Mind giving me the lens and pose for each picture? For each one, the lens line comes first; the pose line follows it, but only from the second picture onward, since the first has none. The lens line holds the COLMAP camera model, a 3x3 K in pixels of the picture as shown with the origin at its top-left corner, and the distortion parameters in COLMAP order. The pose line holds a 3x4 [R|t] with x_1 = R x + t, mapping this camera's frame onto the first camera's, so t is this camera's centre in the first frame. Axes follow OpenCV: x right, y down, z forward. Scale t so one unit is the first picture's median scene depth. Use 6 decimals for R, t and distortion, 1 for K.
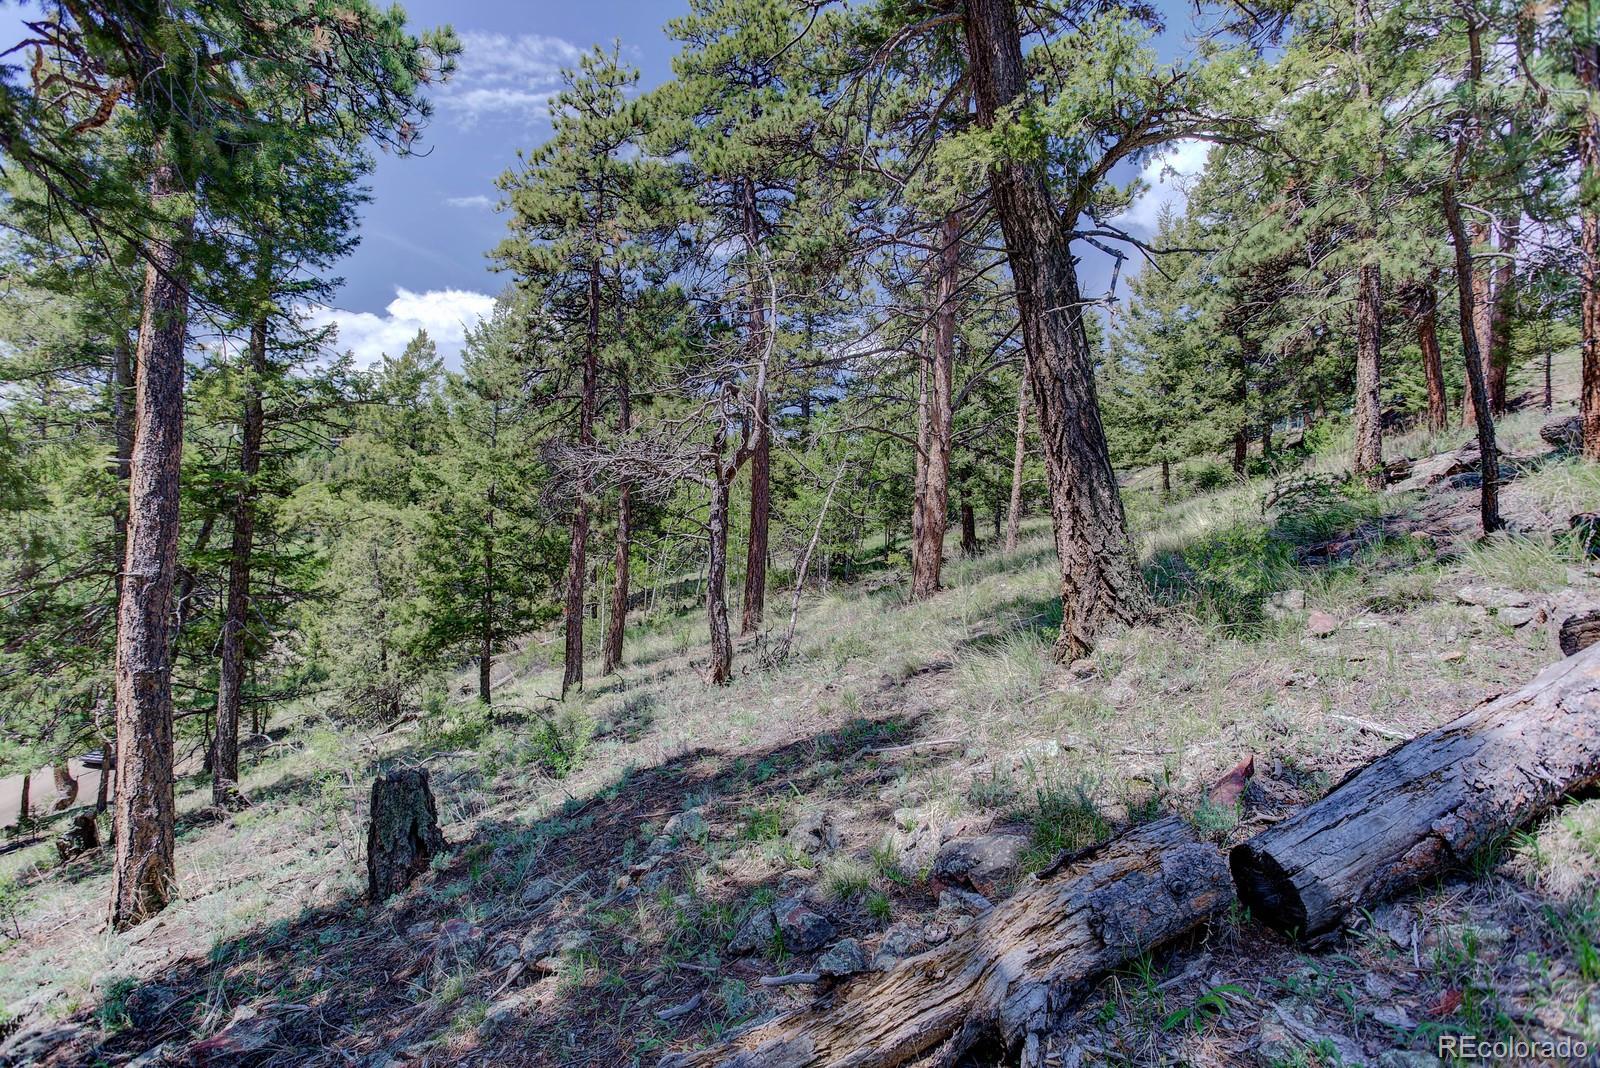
lens RADIAL K [[818.0, 0, 801.4], [0, 818.0, 524.9], [0, 0, 1]] dist [-0.002010, 0.014814]
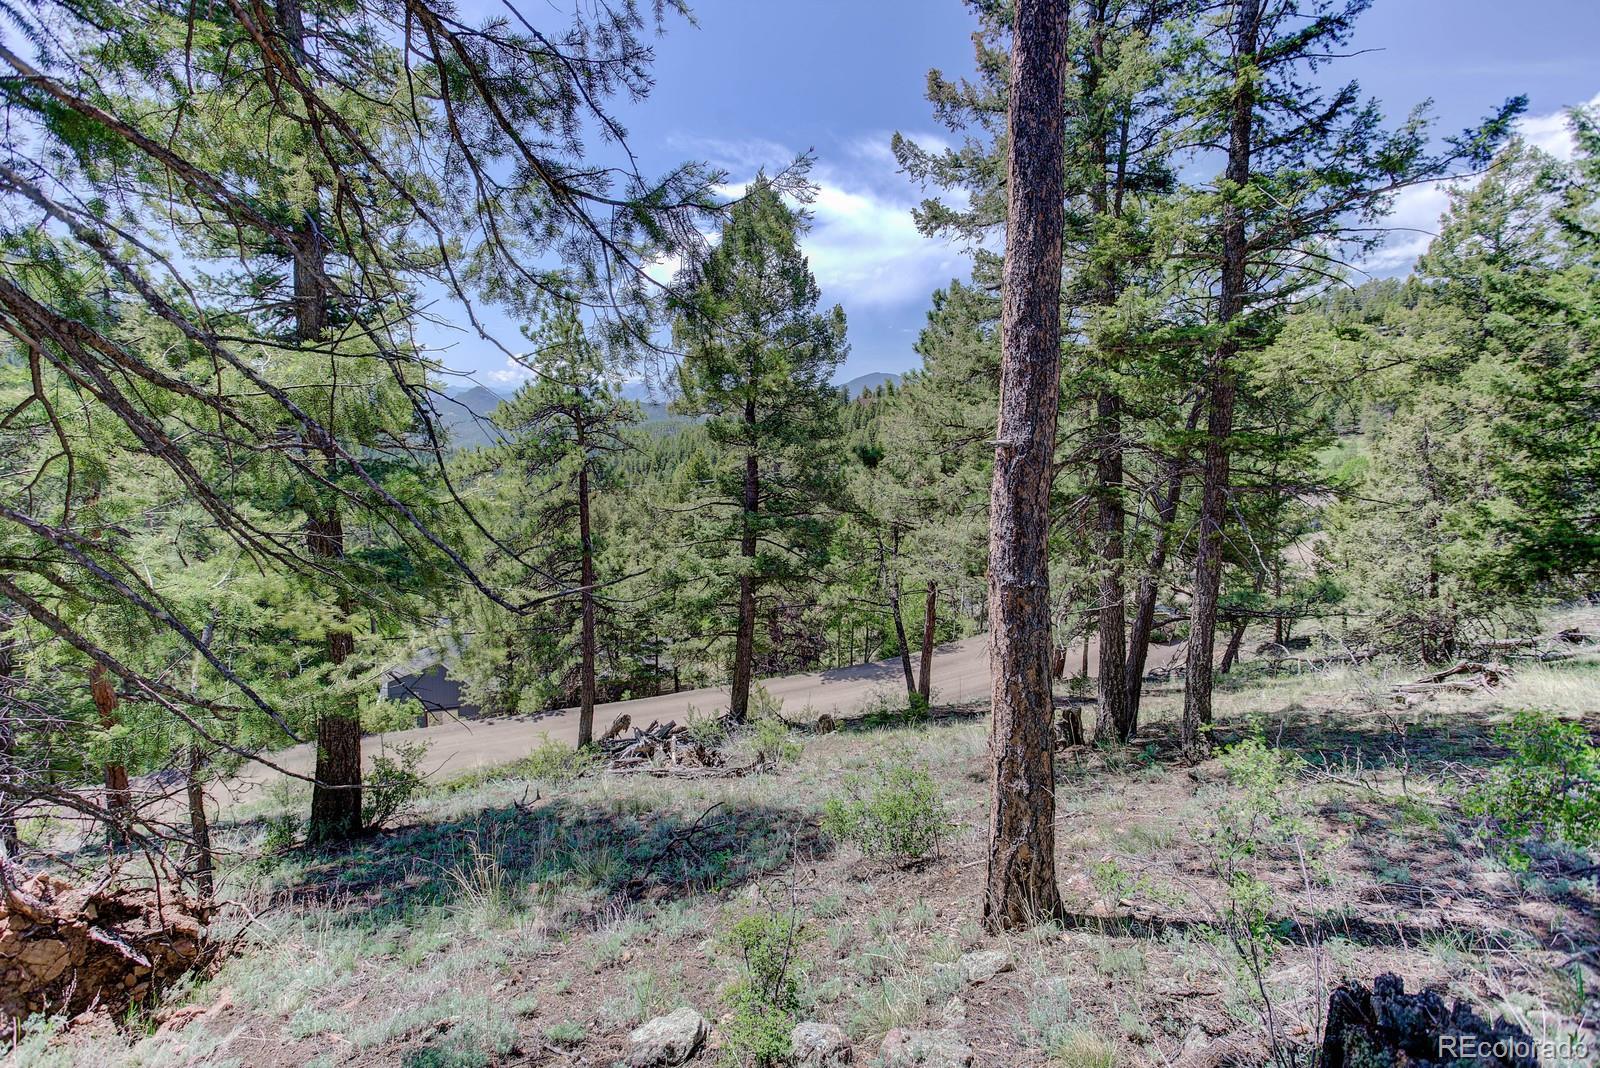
lens RADIAL K [[752.2, 0, 800.0], [0, 752.2, 534.0], [0, 0, 1]] dist [-0.046593, 0.029524]
pose [[0.373331, 0.073089, -0.924815, -0.166068], [0.052335, 0.993645, 0.099655, 0.036948], [0.926221, -0.085605, 0.367133, 0.348373]]
